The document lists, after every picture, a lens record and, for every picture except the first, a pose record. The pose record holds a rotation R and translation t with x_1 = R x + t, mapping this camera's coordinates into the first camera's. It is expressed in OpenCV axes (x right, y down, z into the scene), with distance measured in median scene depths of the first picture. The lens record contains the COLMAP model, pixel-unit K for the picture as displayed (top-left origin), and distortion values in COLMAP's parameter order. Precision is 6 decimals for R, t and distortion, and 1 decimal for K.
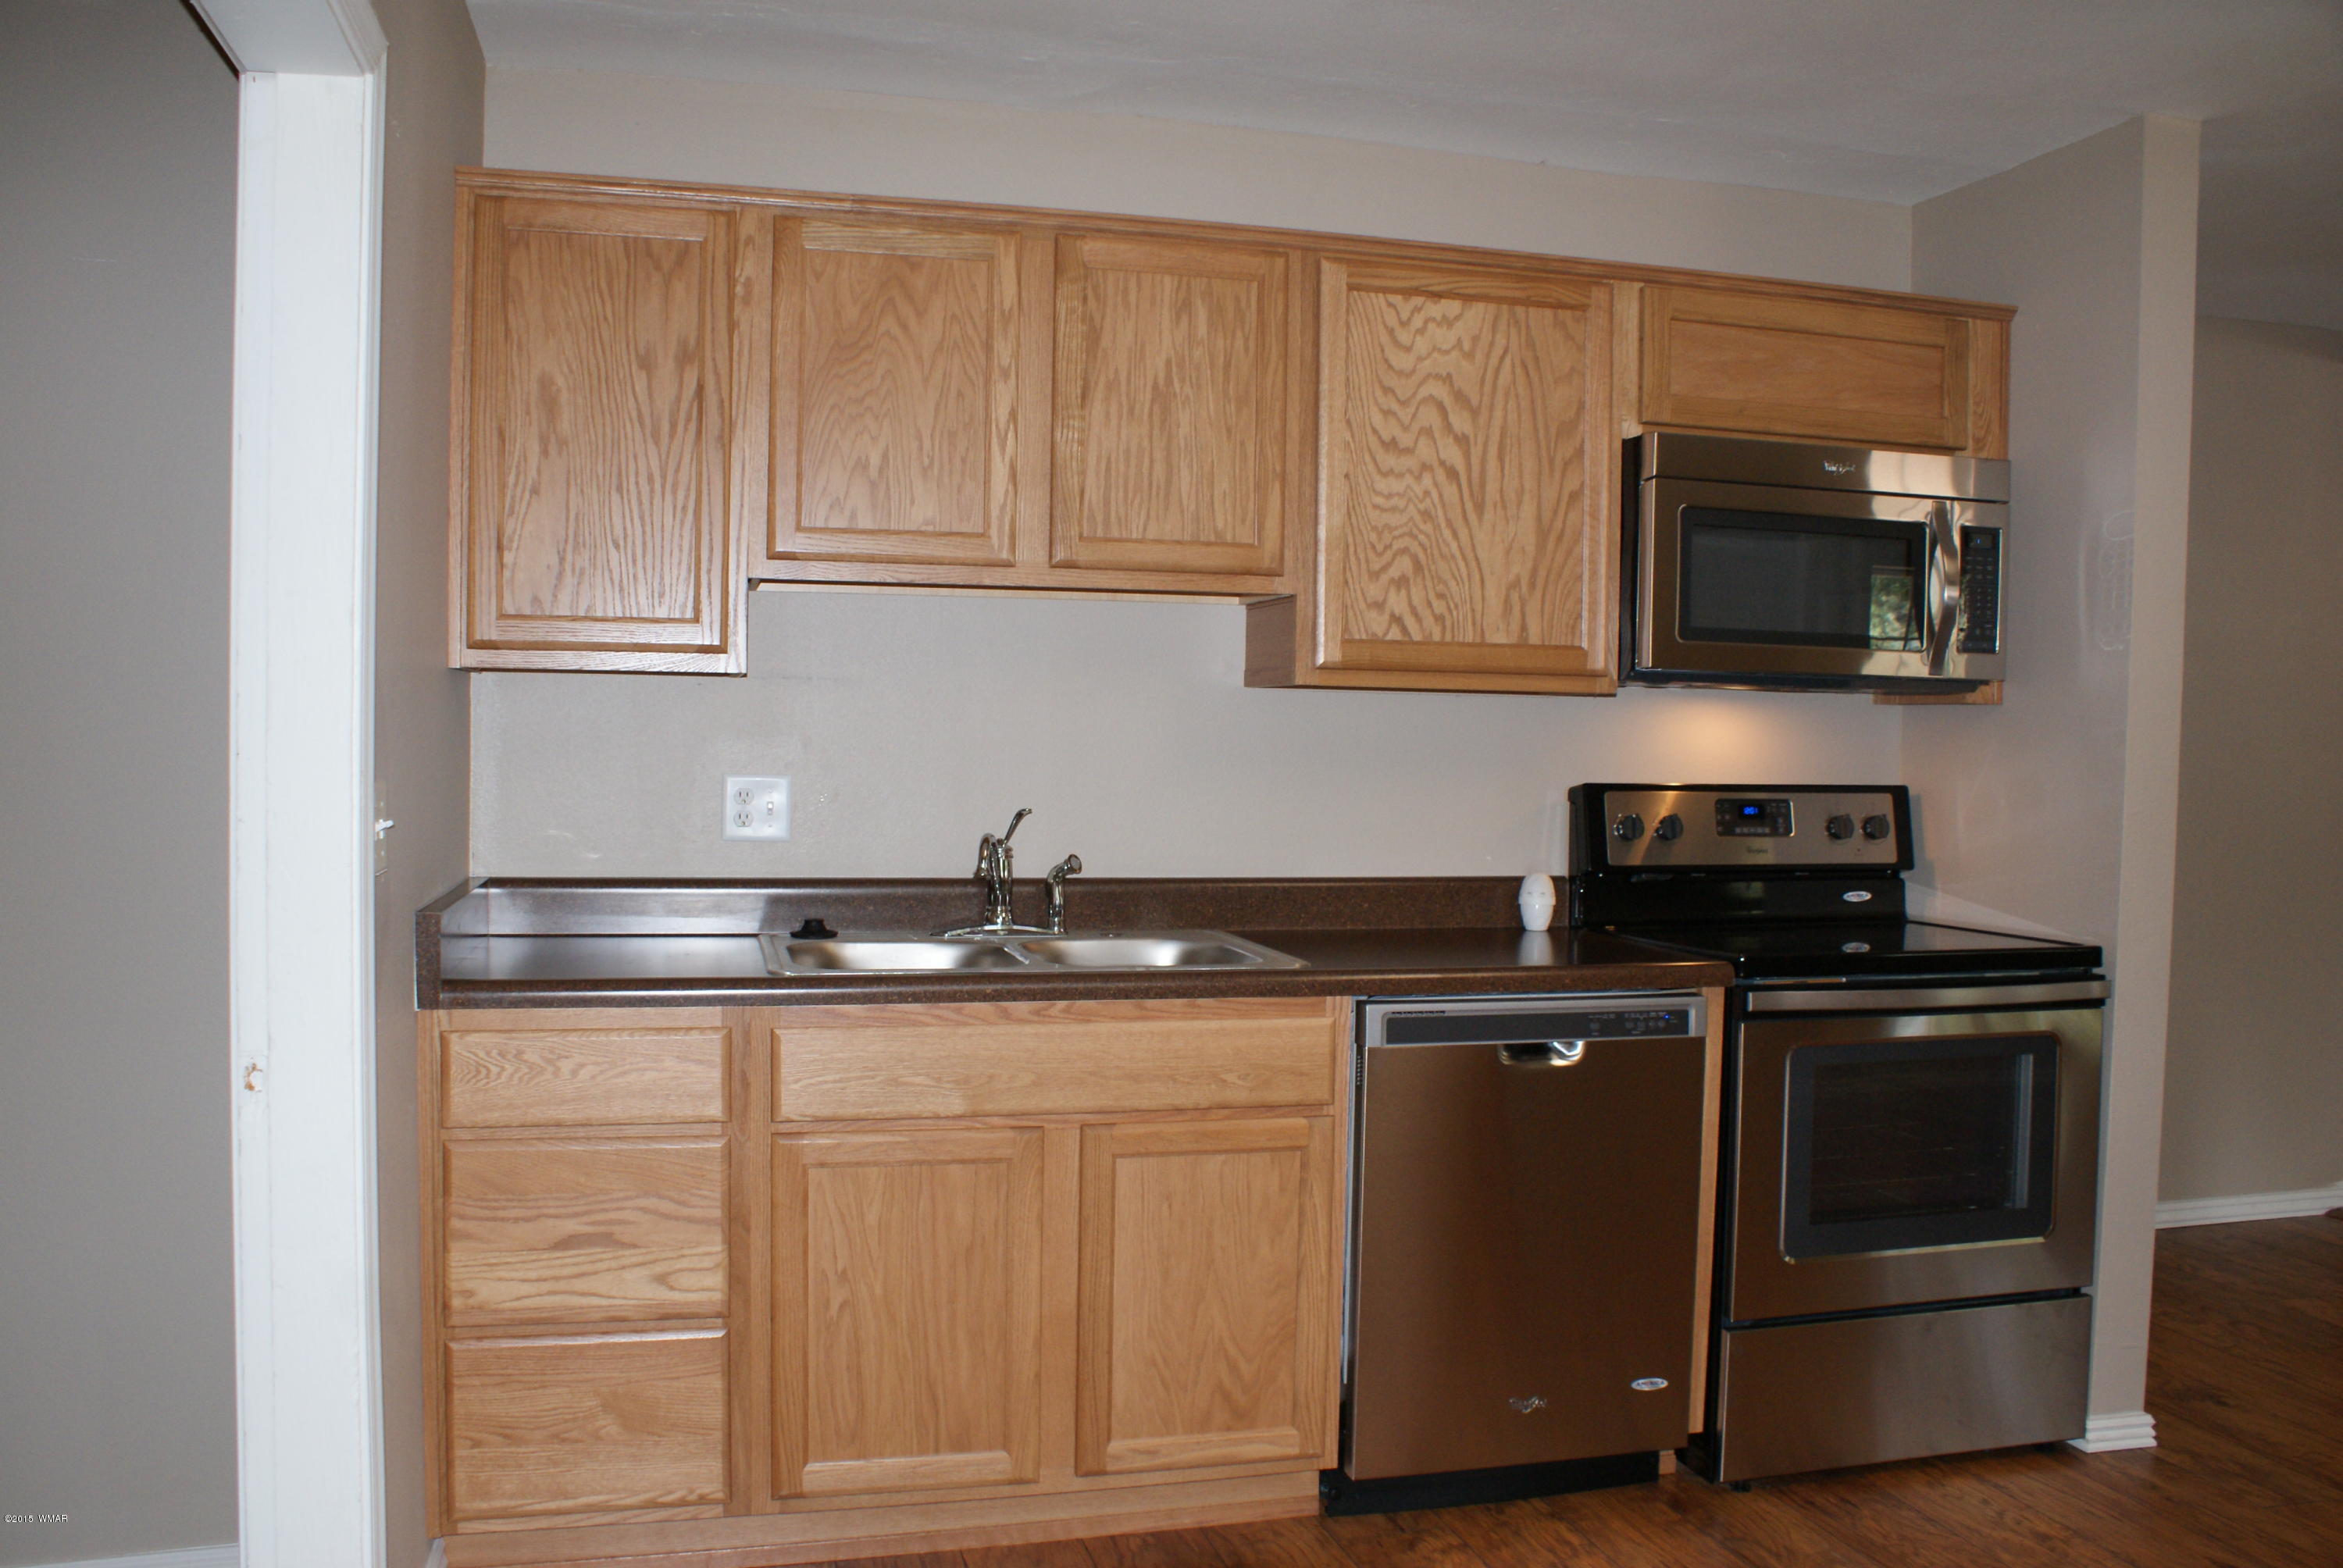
lens RADIAL K [[1840.4, 0, 1156.8], [0, 1840.4, 792.6], [0, 0, 1]] dist [-0.164149, 0.133886]
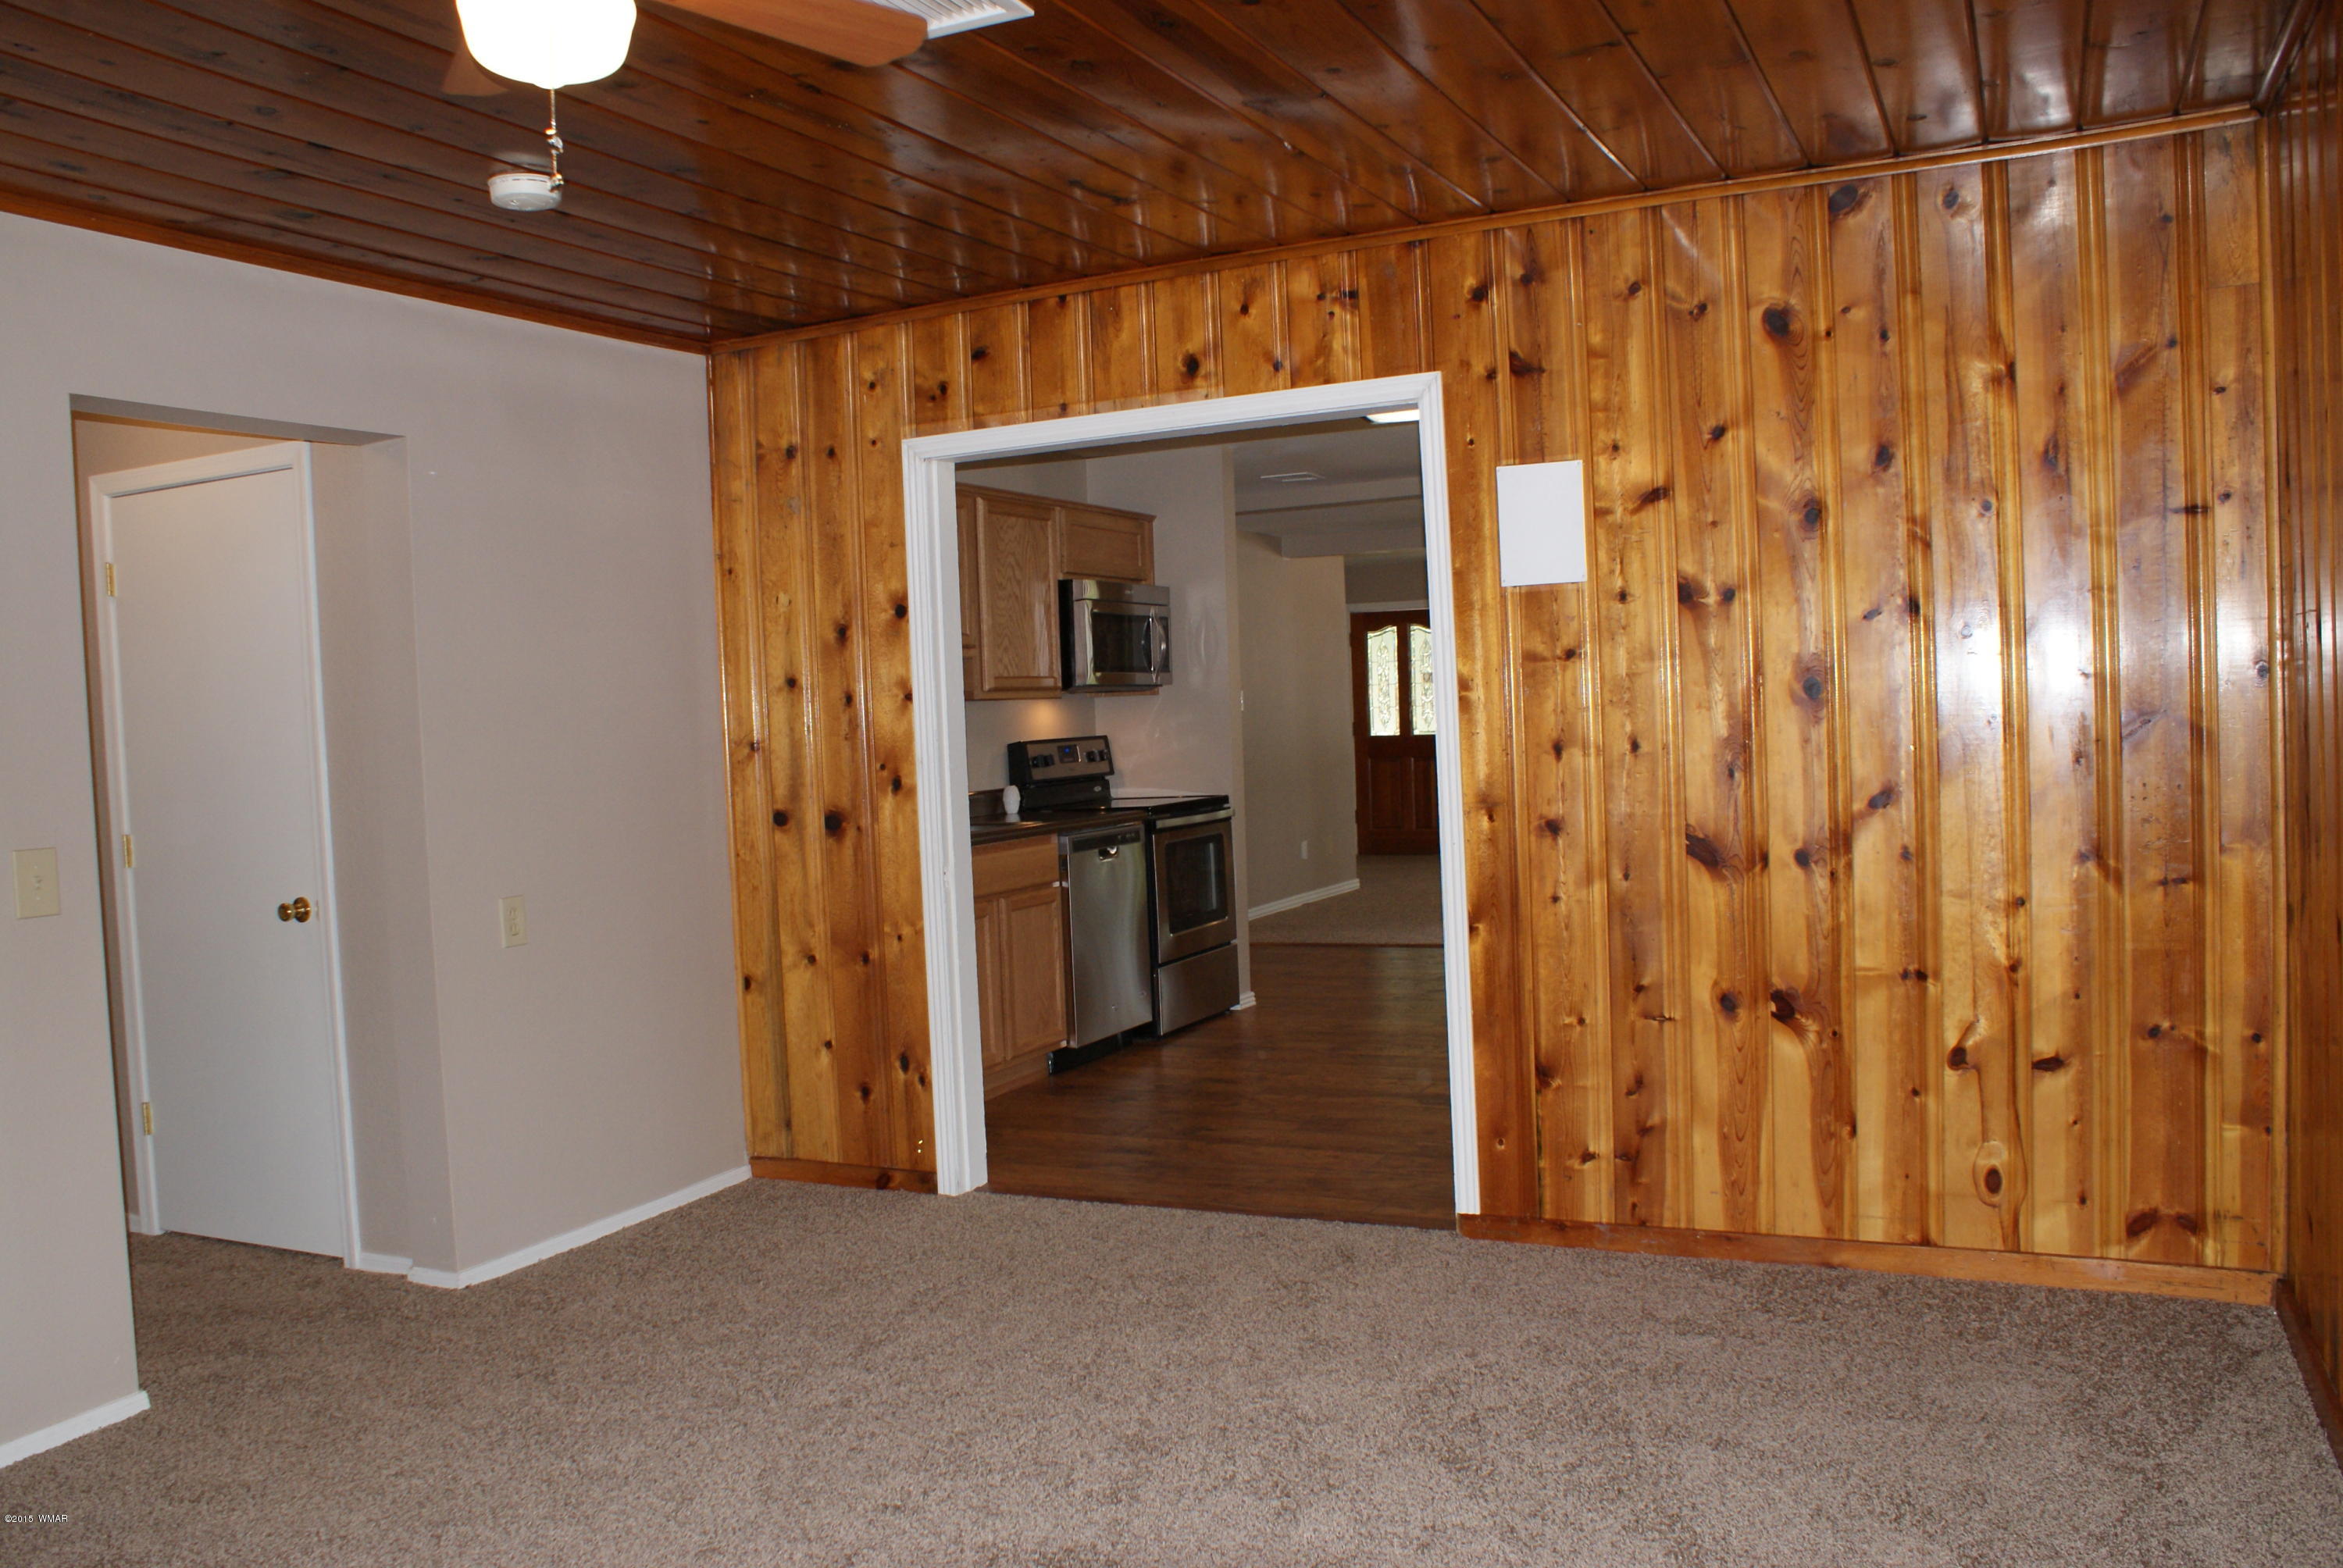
lens RADIAL K [[1840.4, 0, 1173.7], [0, 1840.4, 789.3], [0, 0, 1]] dist [-0.164149, 0.133886]
pose [[0.640720, -0.074847, 0.764118, -1.401888], [0.074440, 0.996604, 0.035201, -0.012707], [-0.764158, 0.034327, 0.644115, -0.531894]]
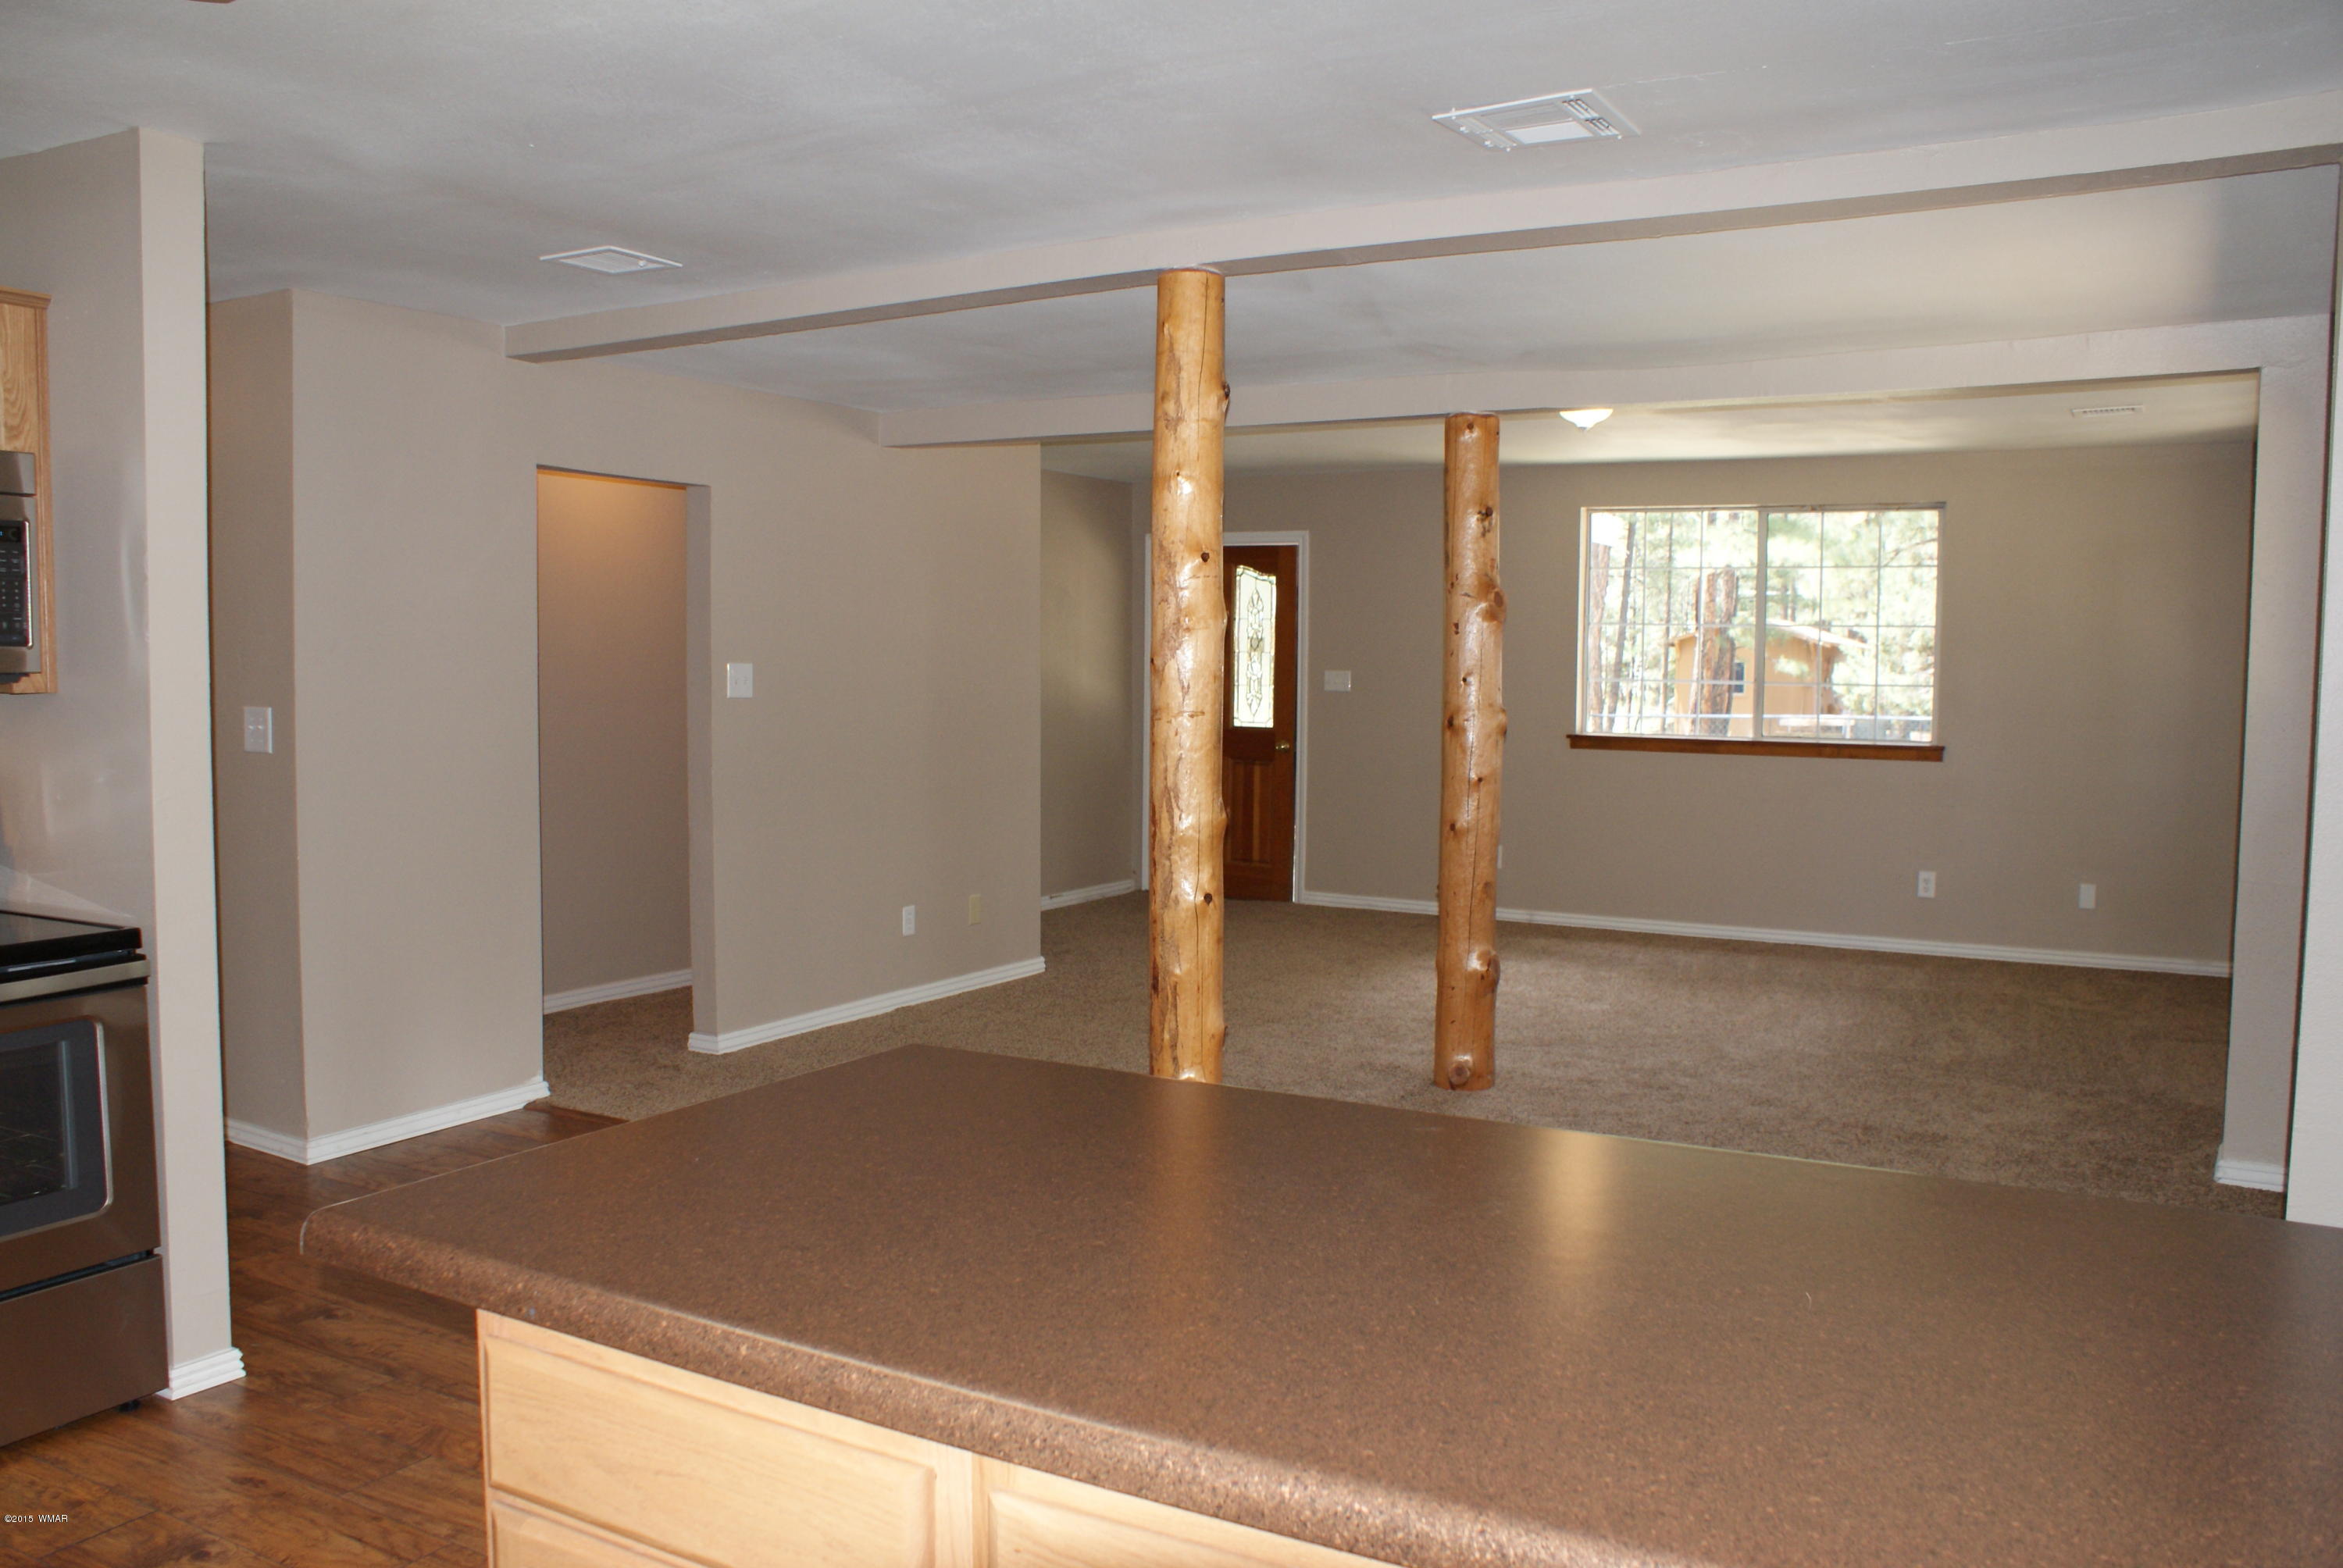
lens RADIAL K [[1840.4, 0, 1185.9], [0, 1840.4, 793.5], [0, 0, 1]] dist [-0.164149, 0.133886]
pose [[0.692760, -0.067199, 0.718031, 0.218373], [0.024585, 0.997271, 0.069612, -0.050800], [-0.720749, -0.030572, 0.692521, -0.170698]]
